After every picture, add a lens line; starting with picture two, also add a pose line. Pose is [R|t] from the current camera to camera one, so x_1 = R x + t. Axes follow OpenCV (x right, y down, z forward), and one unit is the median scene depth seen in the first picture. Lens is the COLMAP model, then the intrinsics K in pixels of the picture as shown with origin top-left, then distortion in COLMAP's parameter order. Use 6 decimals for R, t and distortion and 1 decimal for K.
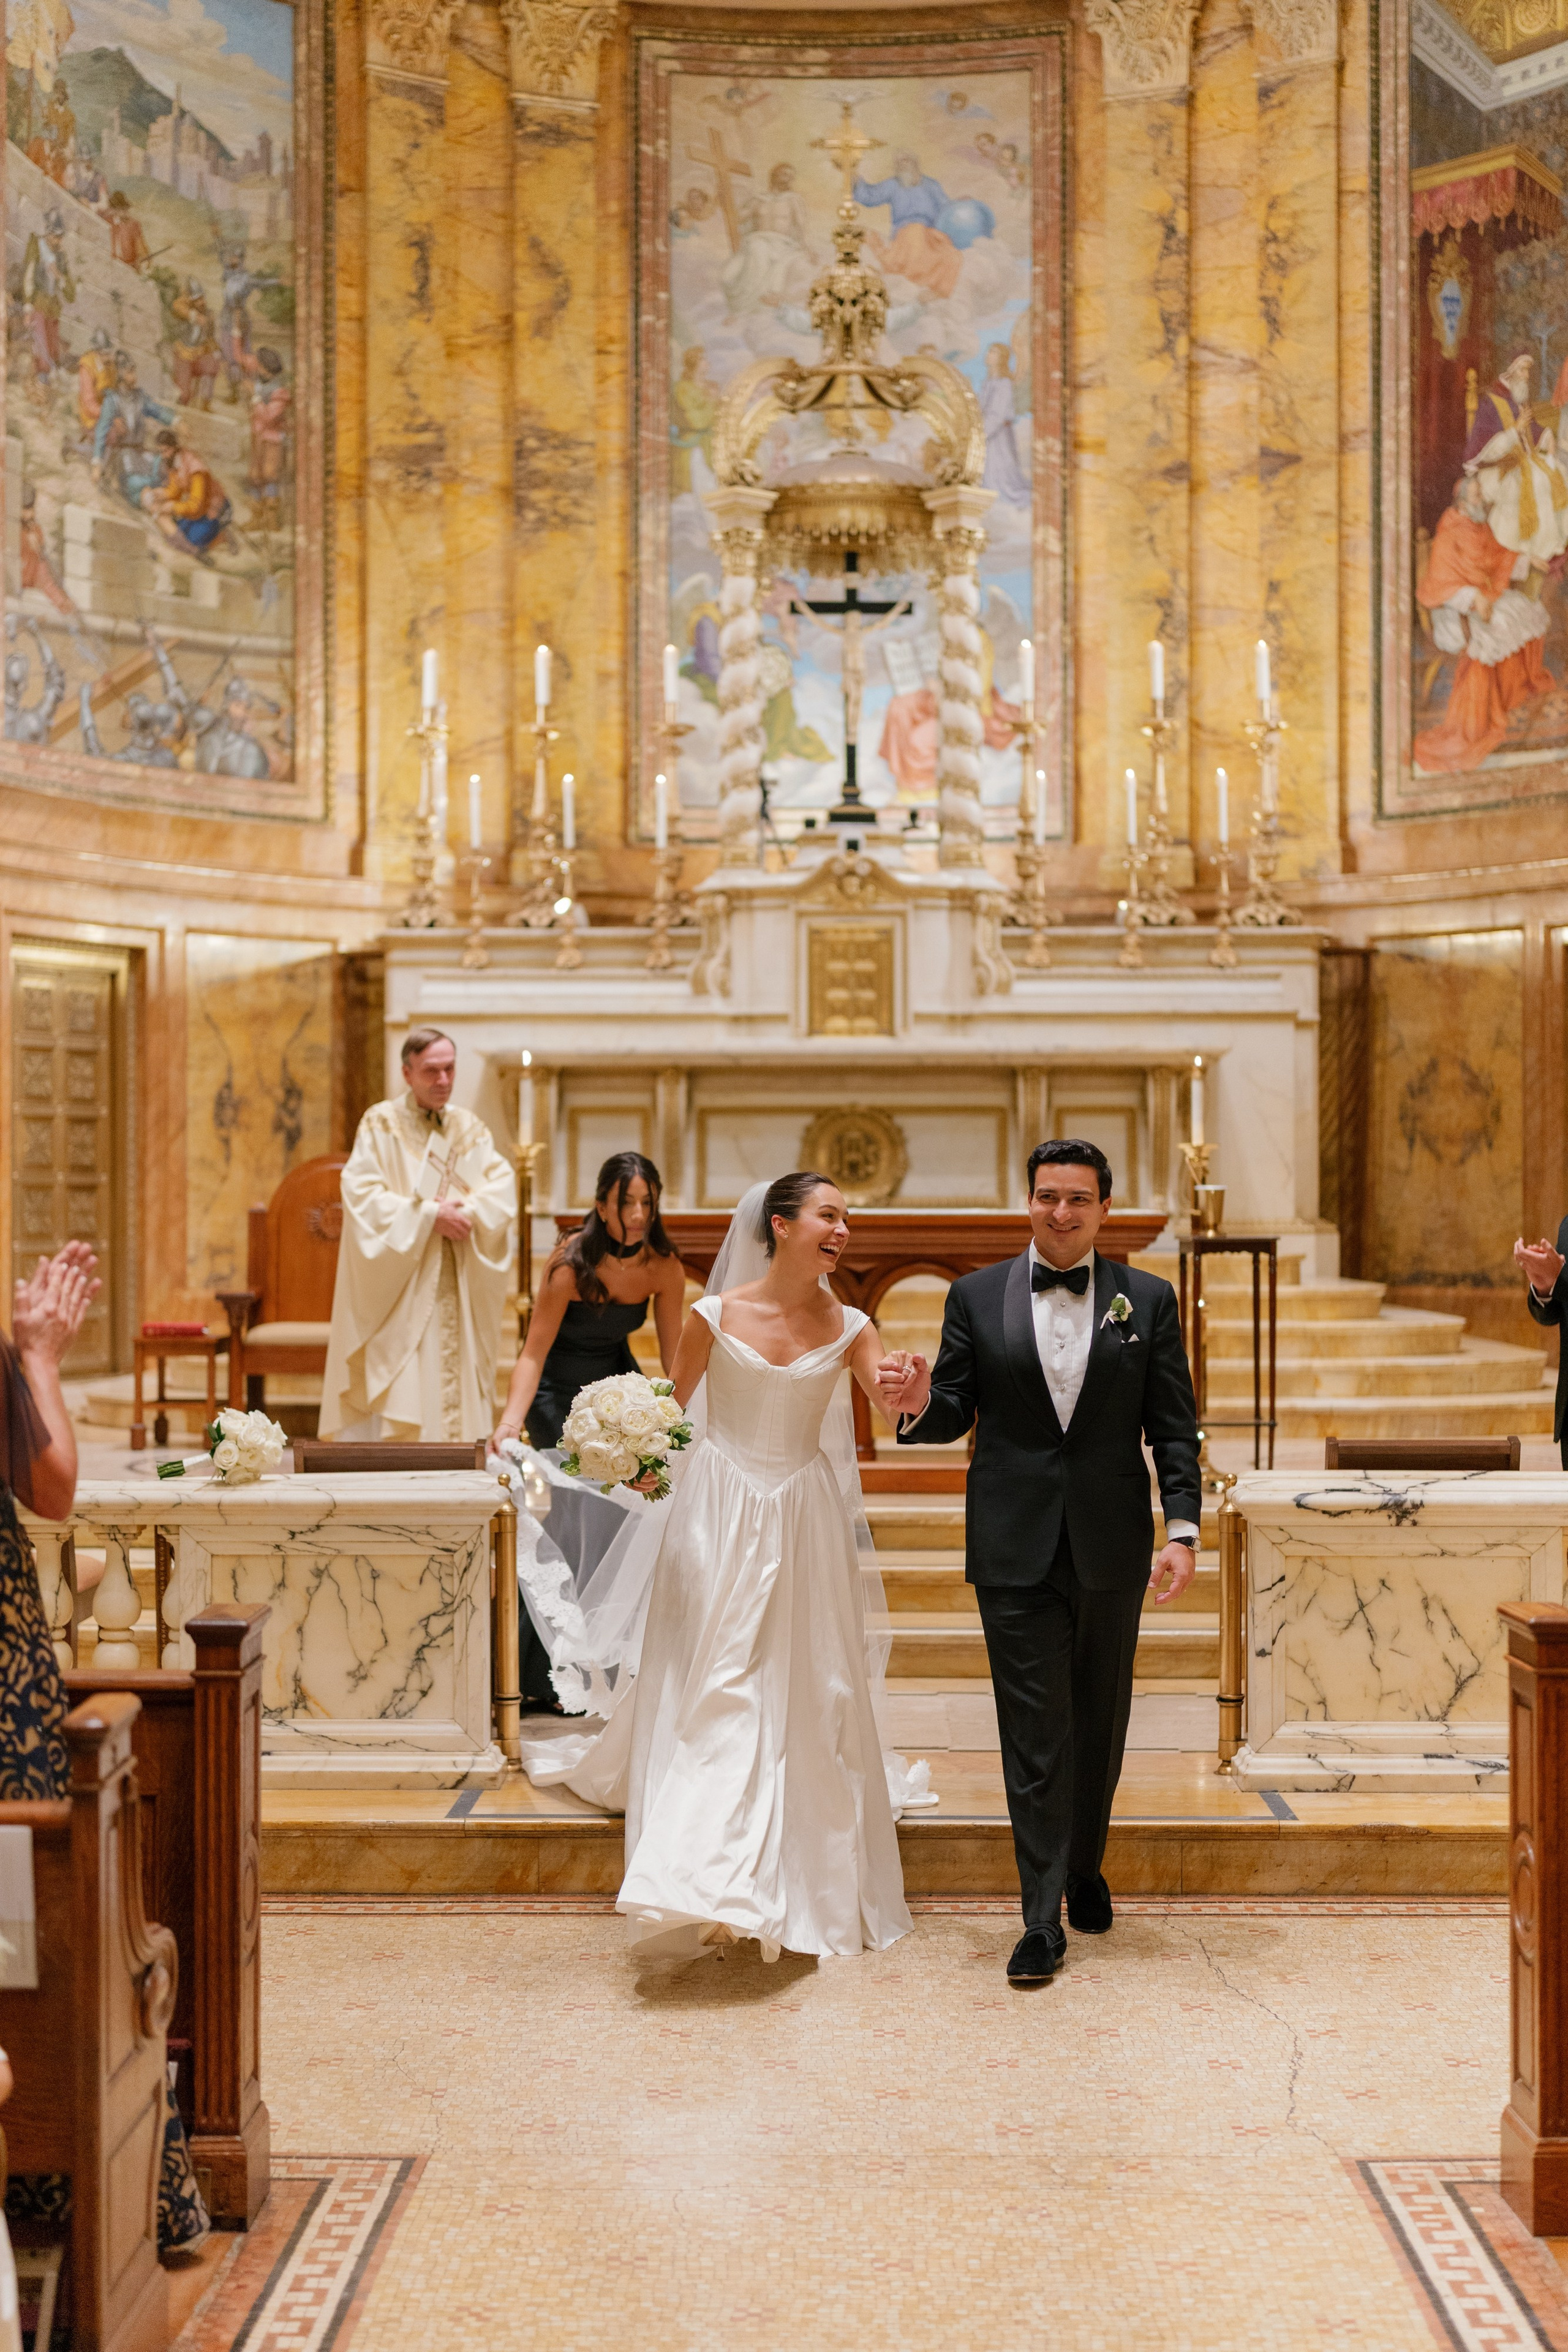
lens RADIAL K [[3256.5, 0, 780.8], [0, 3256.5, 1179.1], [0, 0, 1]] dist [0.003448, -0.030908]
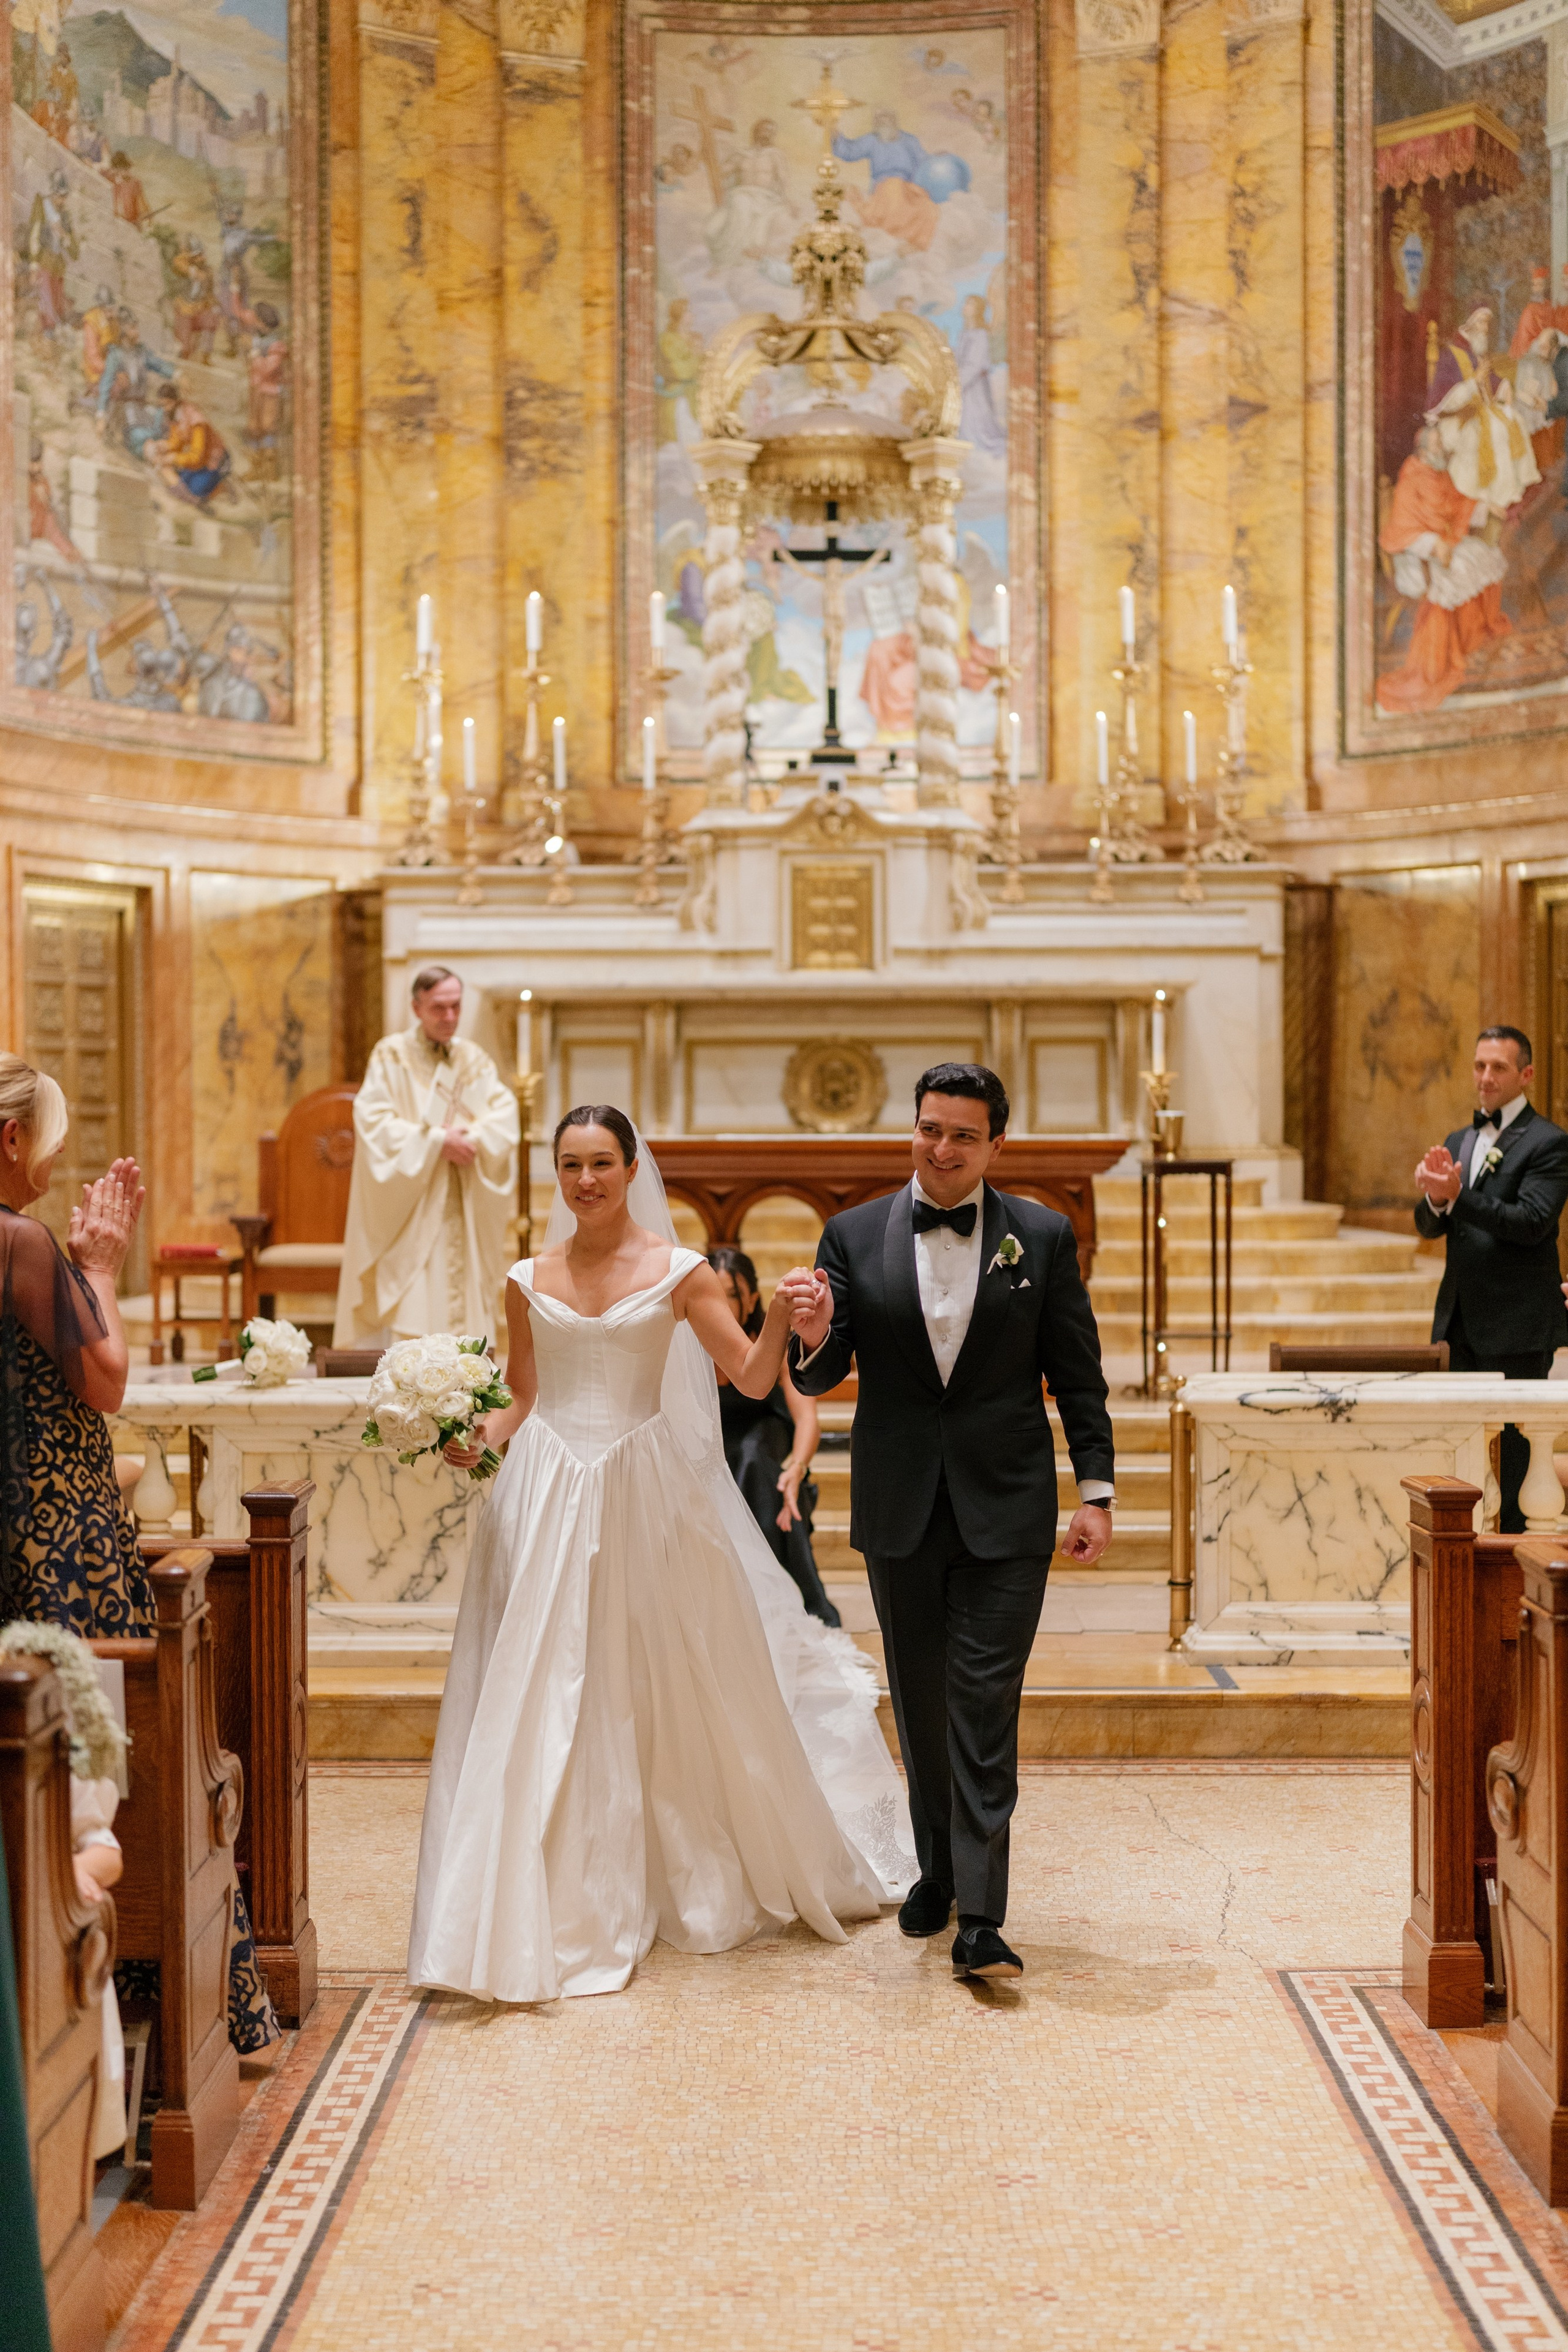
lens RADIAL K [[3246.5, 0, 772.3], [0, 3246.5, 1187.8], [0, 0, 1]] dist [0.004399, -0.035051]
pose [[0.999994, -0.002708, 0.002147, -0.000068], [0.002656, 0.999712, 0.023866, 0.000712], [-0.002211, -0.023861, 0.999713, -0.034276]]
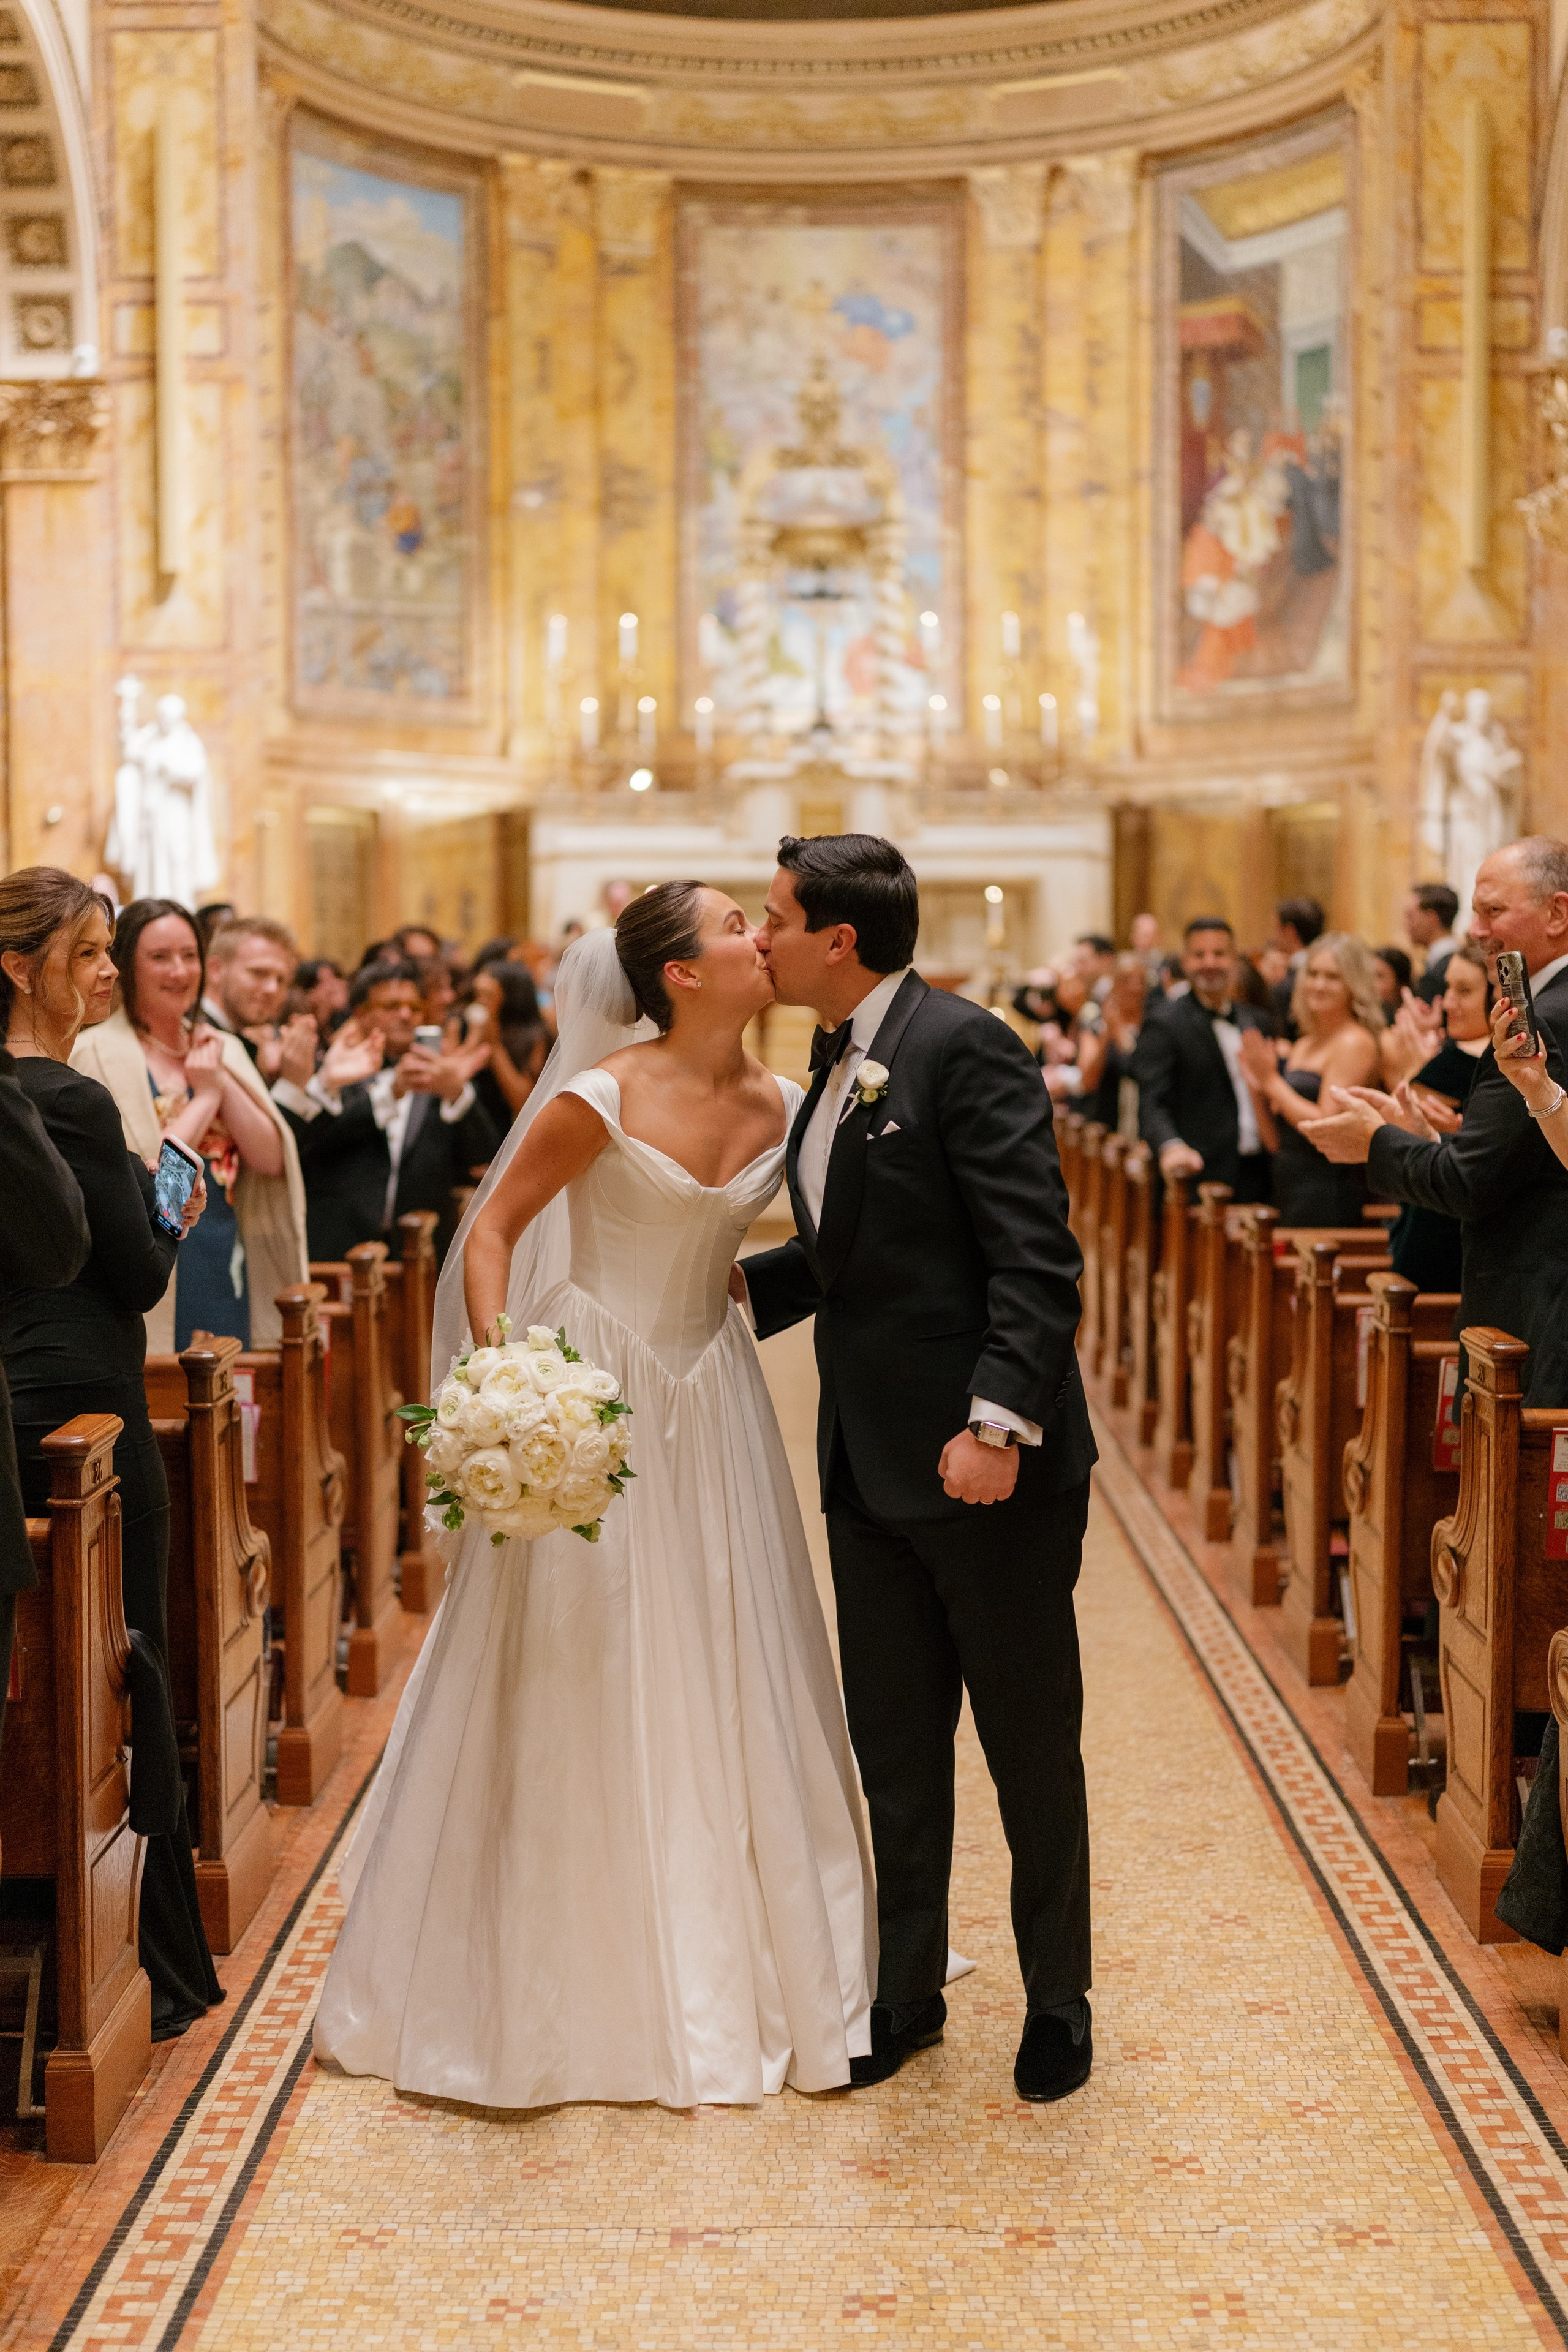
lens RADIAL K [[3256.5, 0, 780.8], [0, 3256.5, 1179.1], [0, 0, 1]] dist [0.003448, -0.030908]
pose [[0.999972, -0.002474, 0.007083, -0.009641], [0.001972, 0.997548, 0.069951, -0.000729], [-0.007239, -0.069935, 0.997525, -0.593879]]
